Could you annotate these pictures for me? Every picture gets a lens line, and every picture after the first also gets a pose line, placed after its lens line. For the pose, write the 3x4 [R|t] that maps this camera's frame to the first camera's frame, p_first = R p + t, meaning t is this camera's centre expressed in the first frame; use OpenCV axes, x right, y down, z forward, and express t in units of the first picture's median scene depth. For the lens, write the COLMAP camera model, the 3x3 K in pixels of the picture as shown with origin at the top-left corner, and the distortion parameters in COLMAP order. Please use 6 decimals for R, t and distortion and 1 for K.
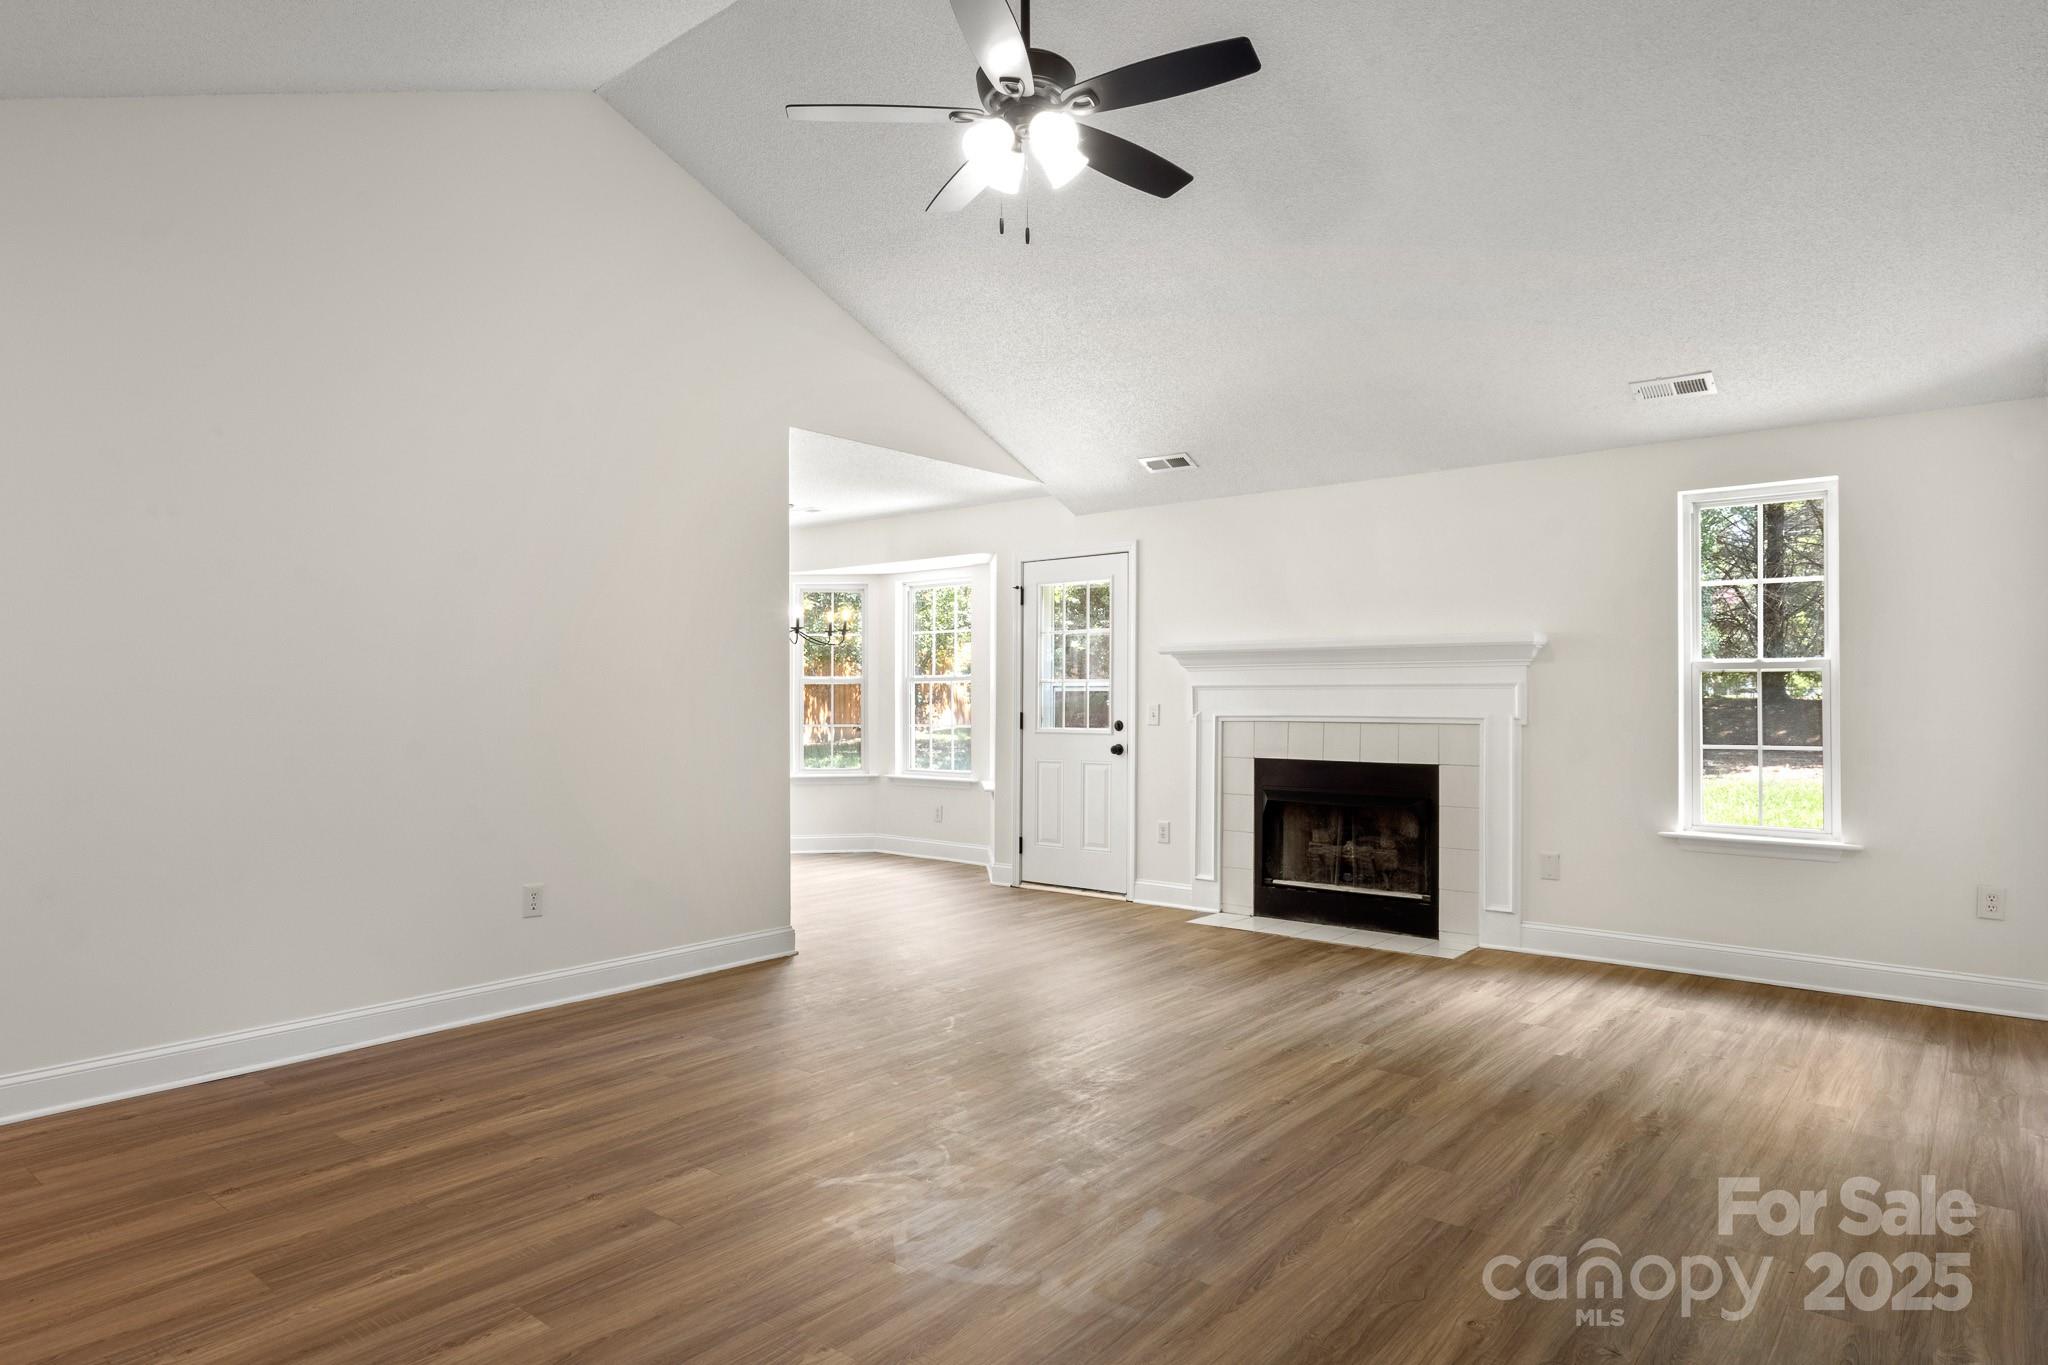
lens RADIAL K [[1191.1, 0, 1017.2], [0, 1191.1, 683.7], [0, 0, 1]] dist [-0.001273, 0.000297]
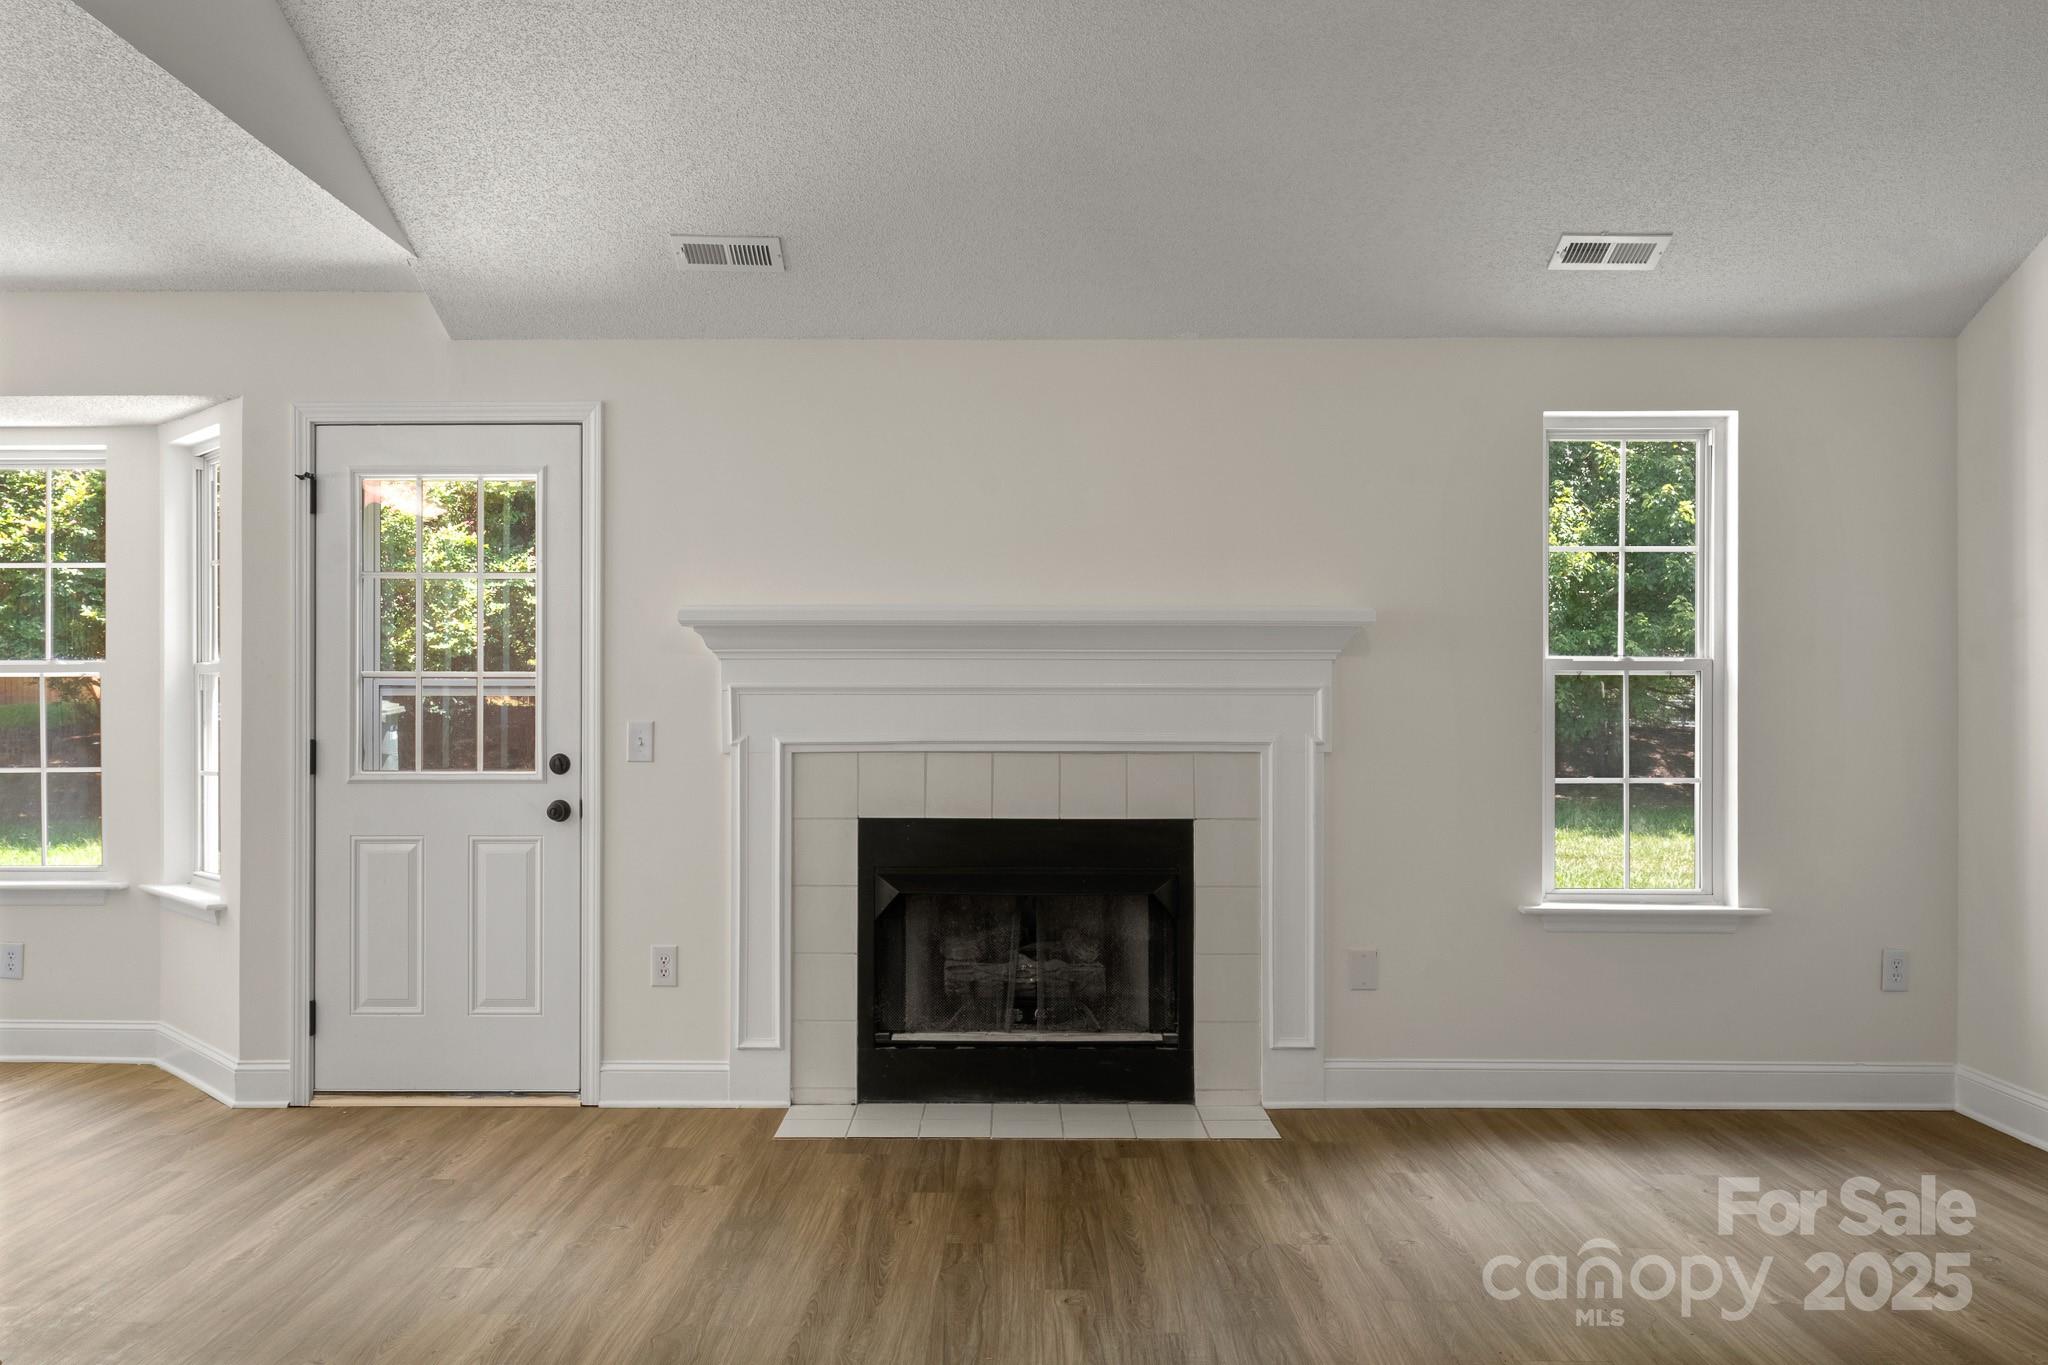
lens RADIAL K [[1617.8, 0, 1020.3], [0, 1617.8, 723.7], [0, 0, 1]] dist [0.008550, -0.001527]
pose [[0.773562, -0.003730, 0.633710, -0.252199], [-0.009315, 0.999808, 0.017255, 0.005311], [-0.633652, -0.019251, 0.773379, 0.429090]]
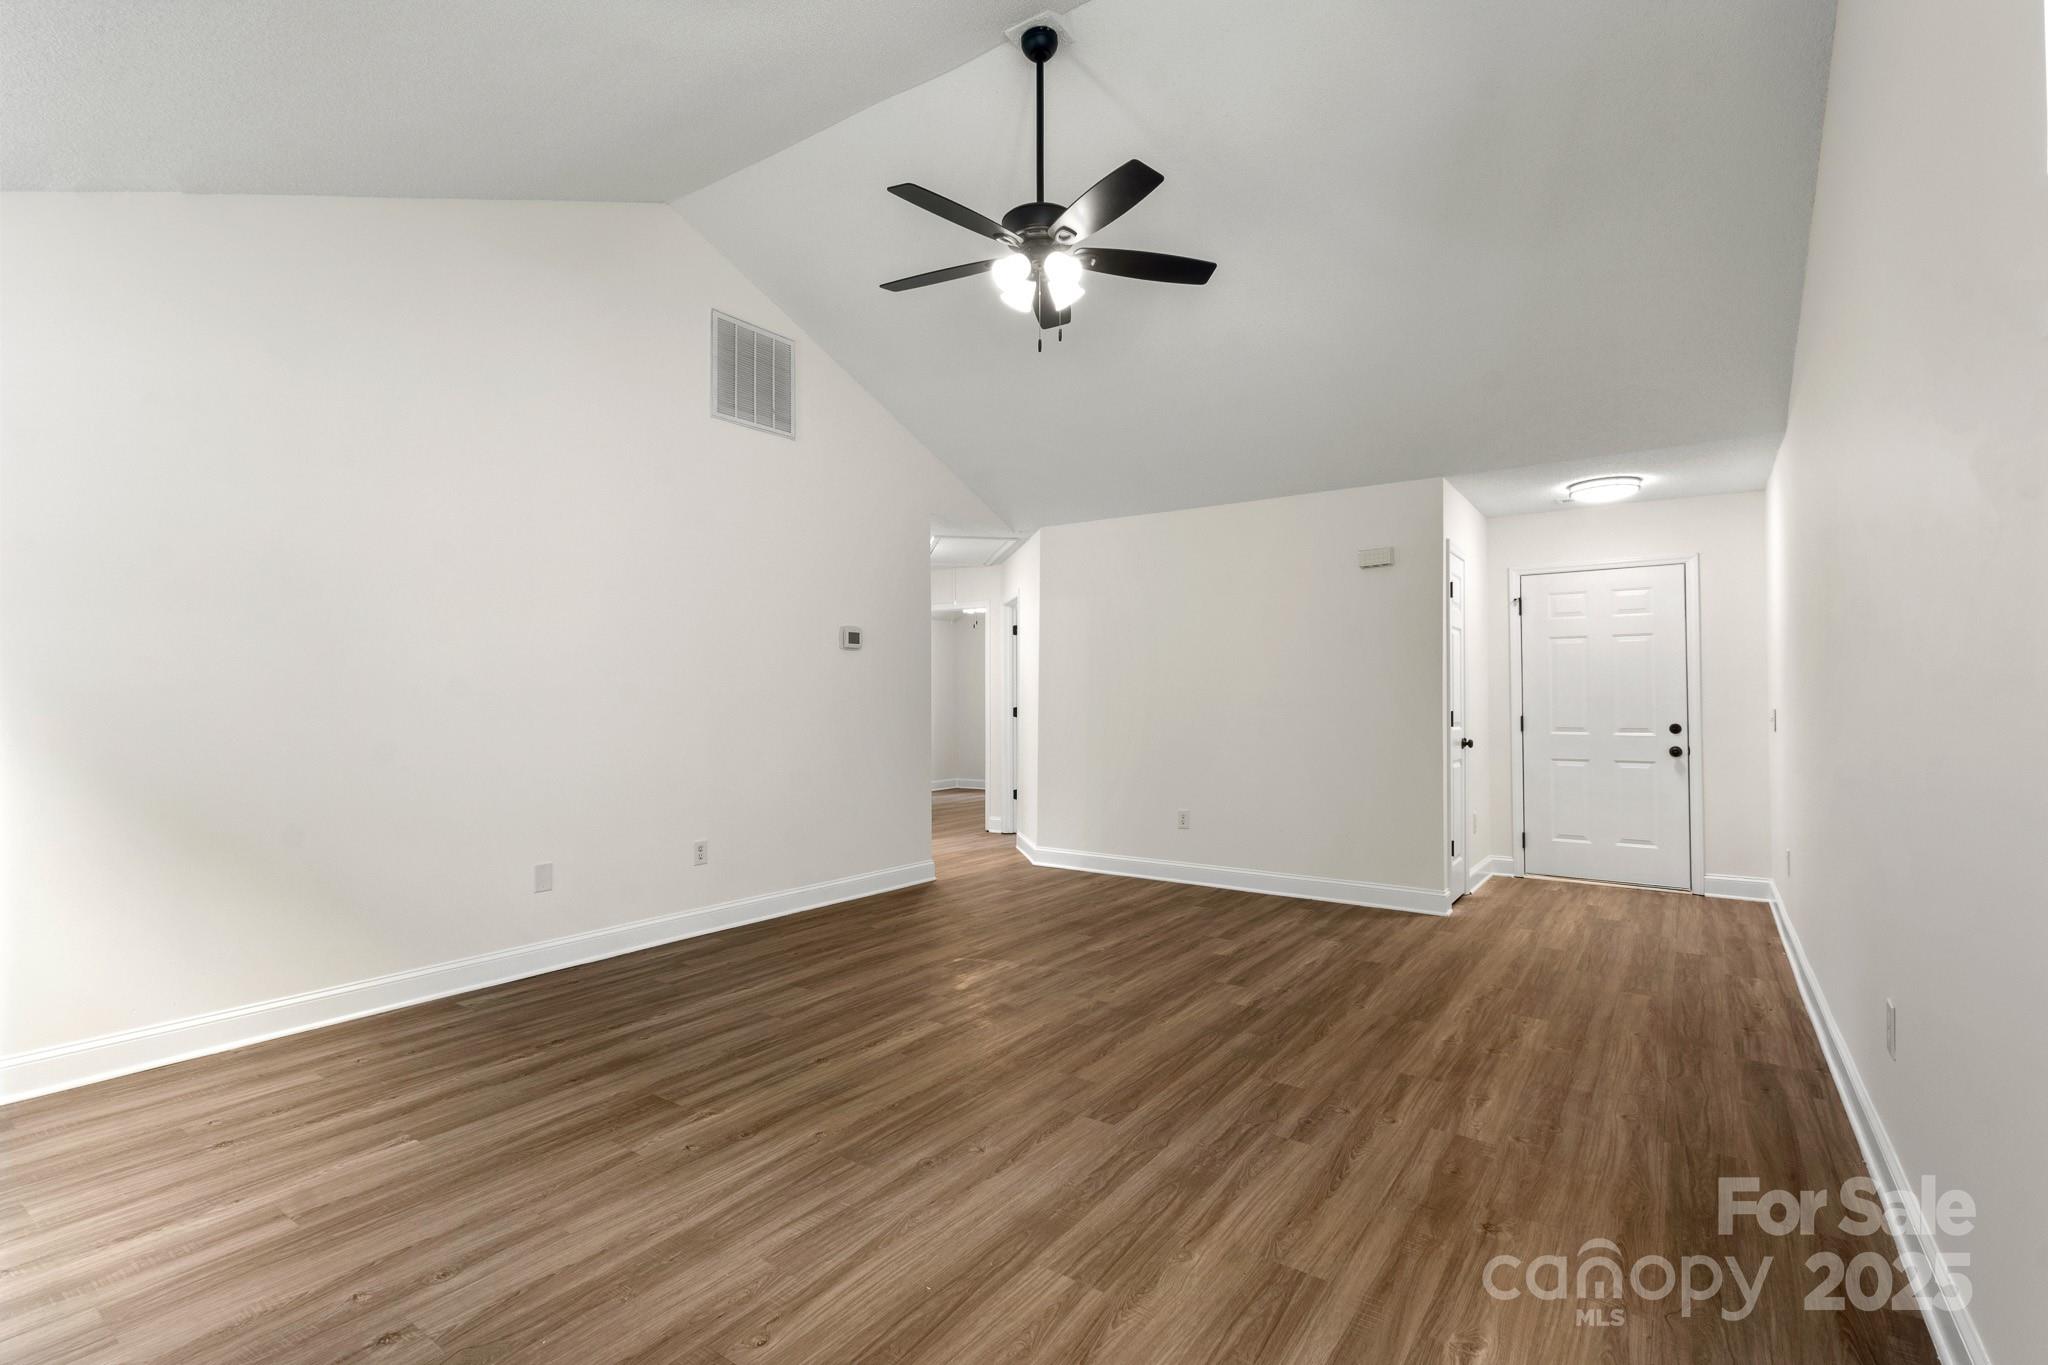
lens RADIAL K [[950.4, 0, 1015.9], [0, 950.4, 681.6], [0, 0, 1]] dist [-0.001787, 0.011191]
pose [[-0.997344, 0.000461, -0.072828, 0.065326], [0.002892, 0.999442, -0.033279, 0.014272], [0.072772, -0.033402, -0.996789, 1.185804]]
